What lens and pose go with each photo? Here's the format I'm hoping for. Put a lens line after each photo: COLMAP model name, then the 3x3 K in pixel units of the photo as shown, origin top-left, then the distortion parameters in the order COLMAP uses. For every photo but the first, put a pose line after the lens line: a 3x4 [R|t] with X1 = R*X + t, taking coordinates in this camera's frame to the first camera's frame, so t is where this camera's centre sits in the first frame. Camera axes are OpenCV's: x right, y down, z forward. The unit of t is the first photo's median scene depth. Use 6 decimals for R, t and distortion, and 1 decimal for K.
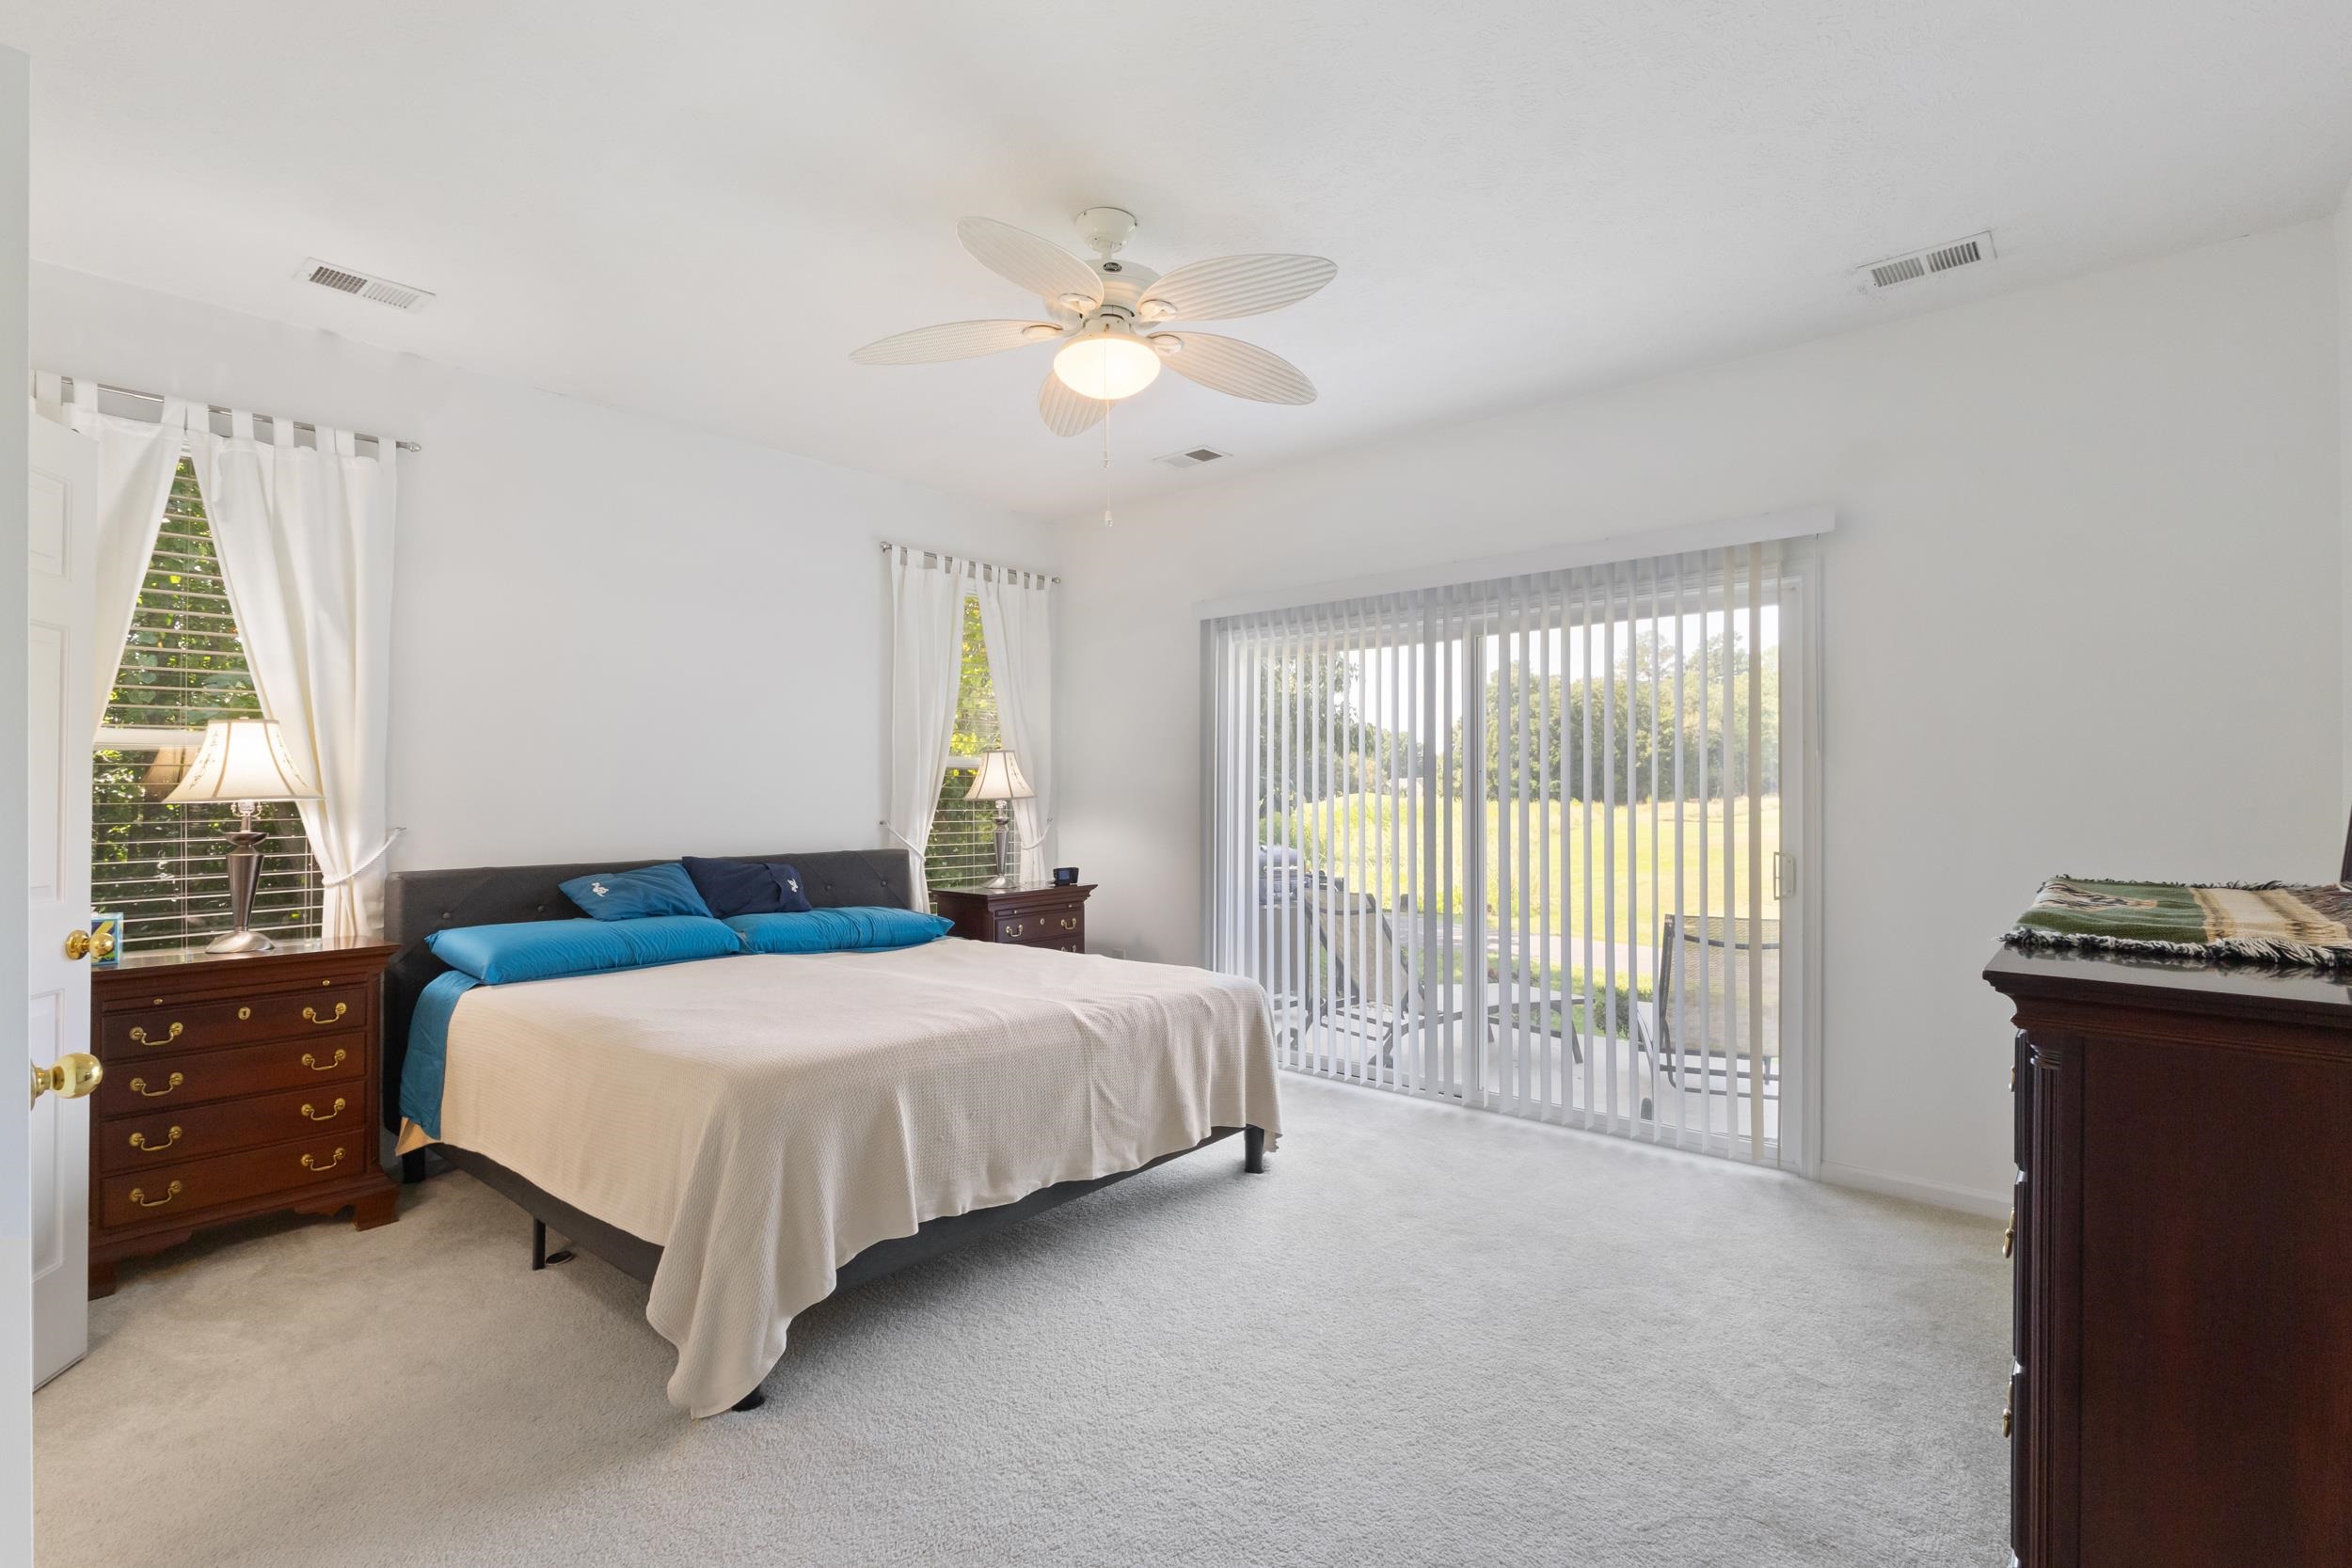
lens RADIAL K [[1071.1, 0, 1136.3], [0, 1071.1, 788.0], [0, 0, 1]] dist [0.003133, 0.000914]
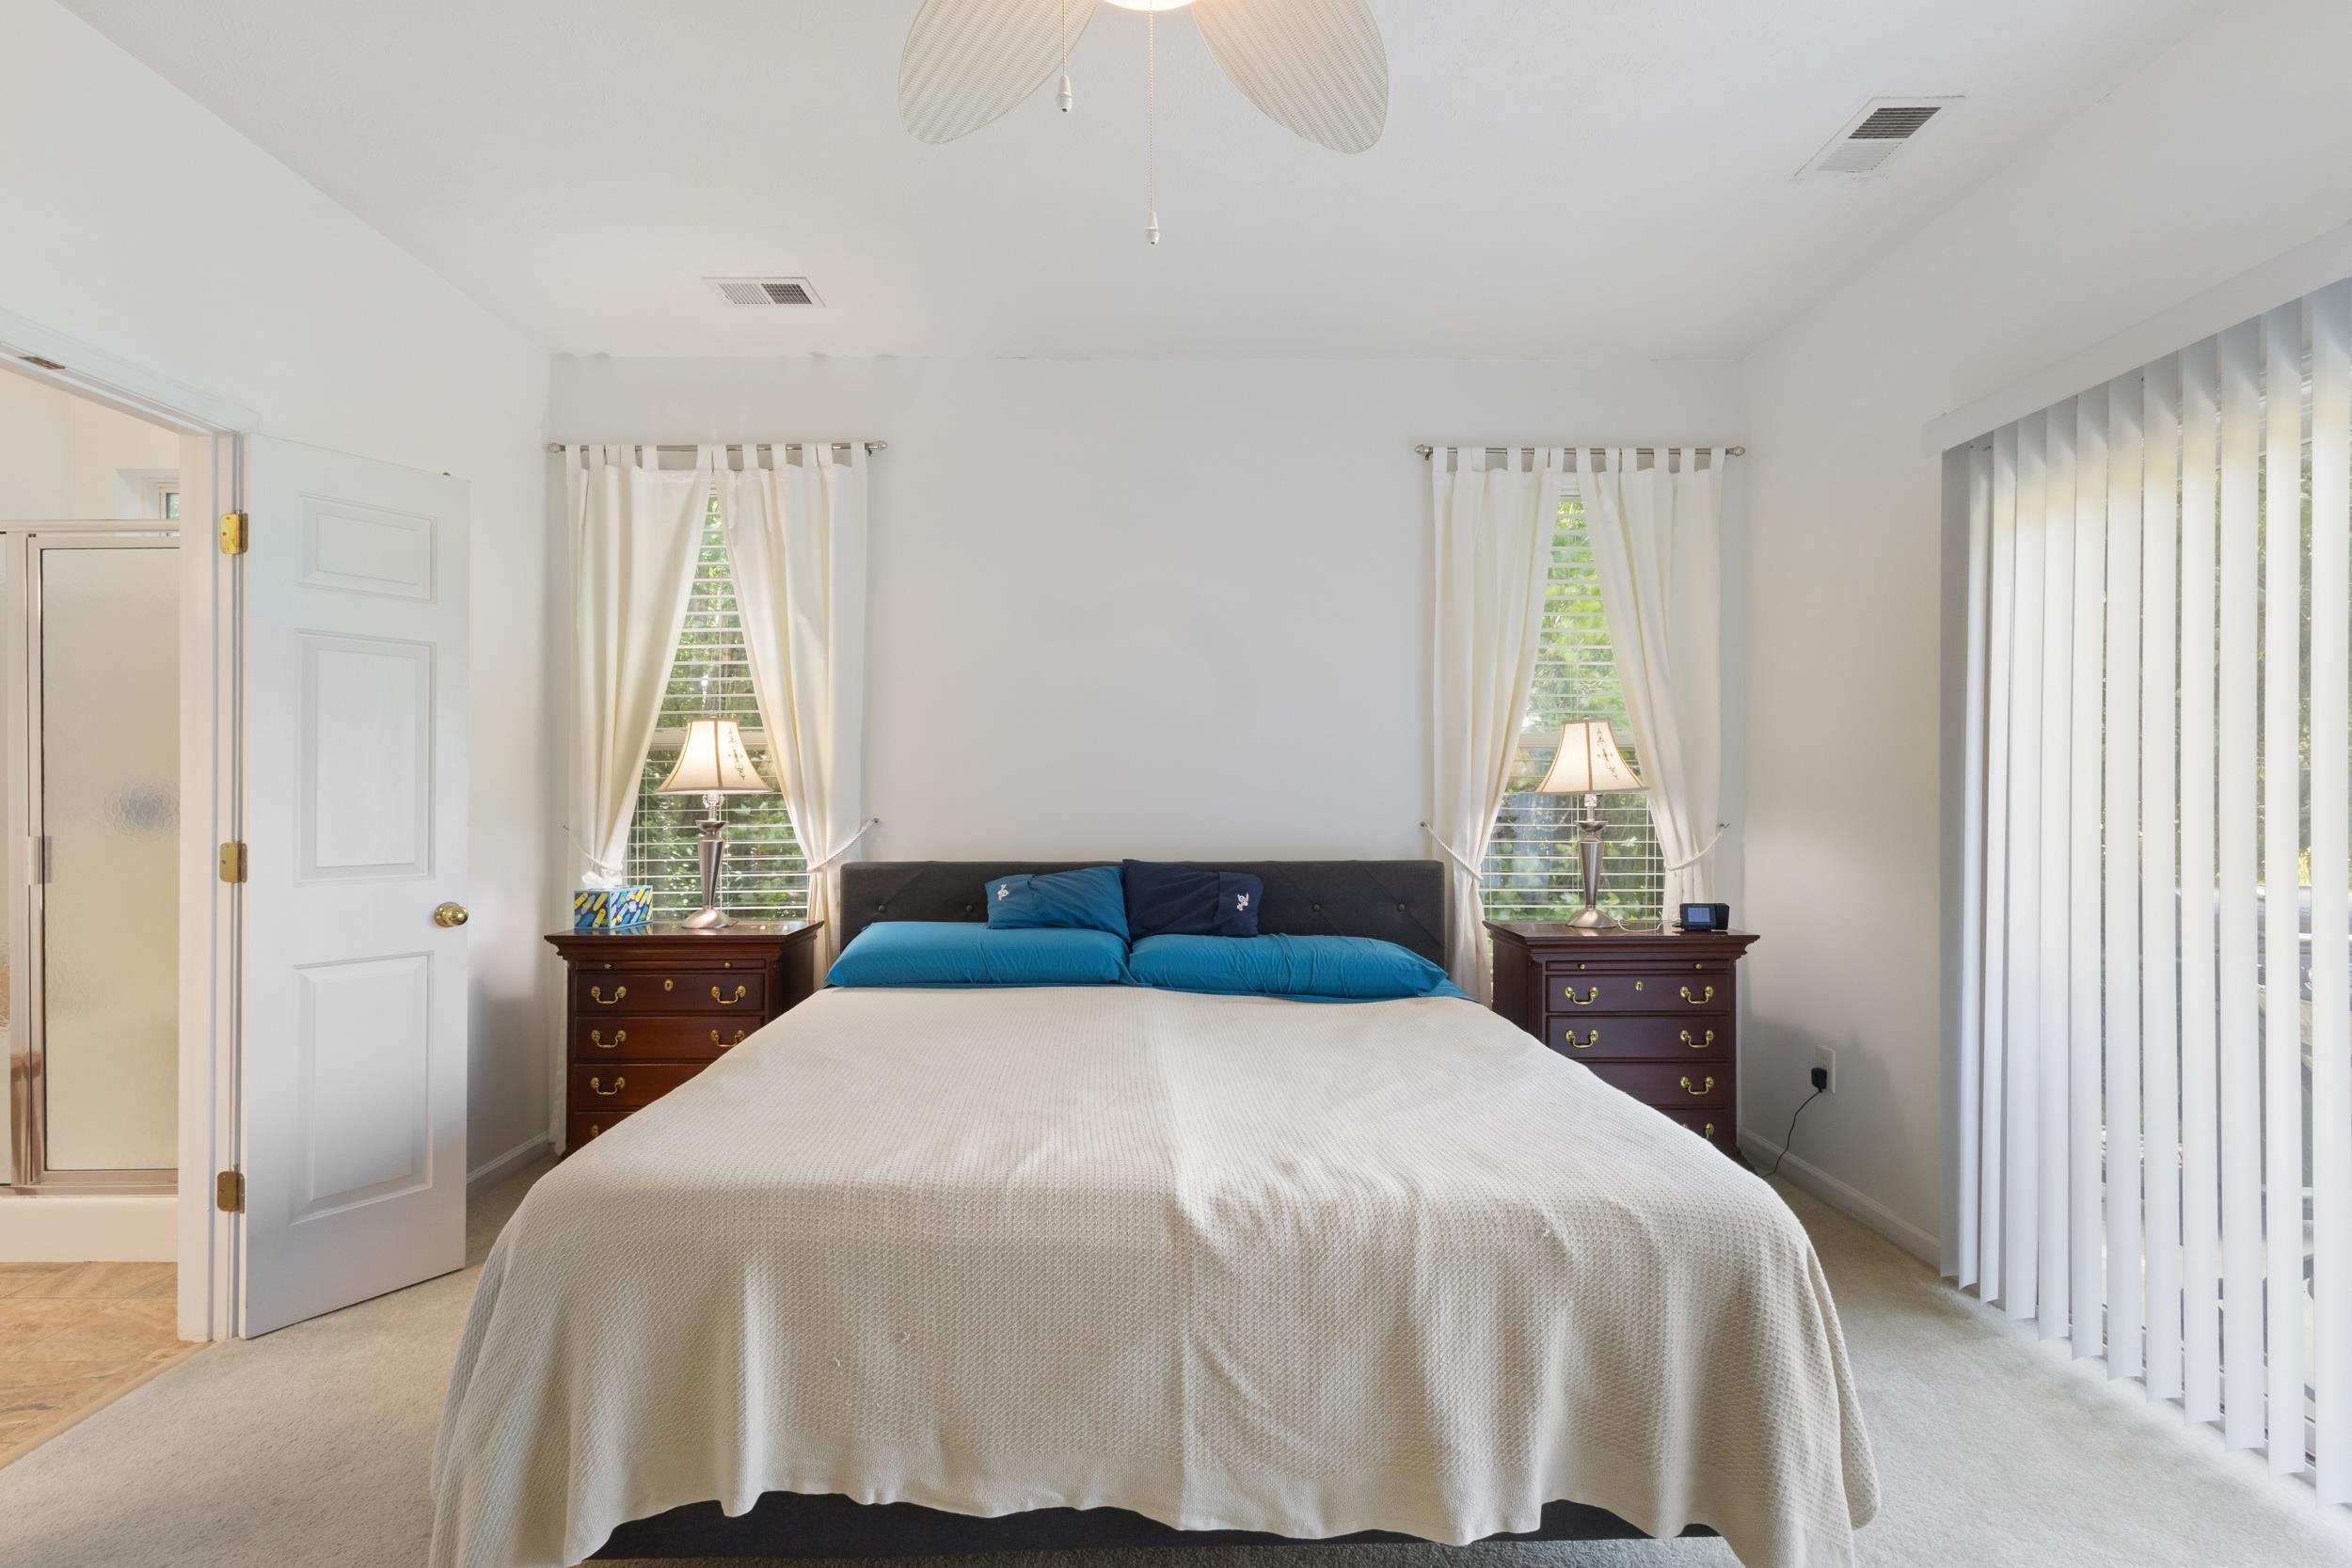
lens RADIAL K [[1071.1, 0, 1176.6], [0, 1071.1, 789.6], [0, 0, 1]] dist [0.003133, 0.000914]
pose [[0.681842, 0.000161, -0.731499, 0.274676], [0.004187, 0.999983, 0.004123, 0.006249], [0.731487, -0.005874, 0.681830, 0.531620]]
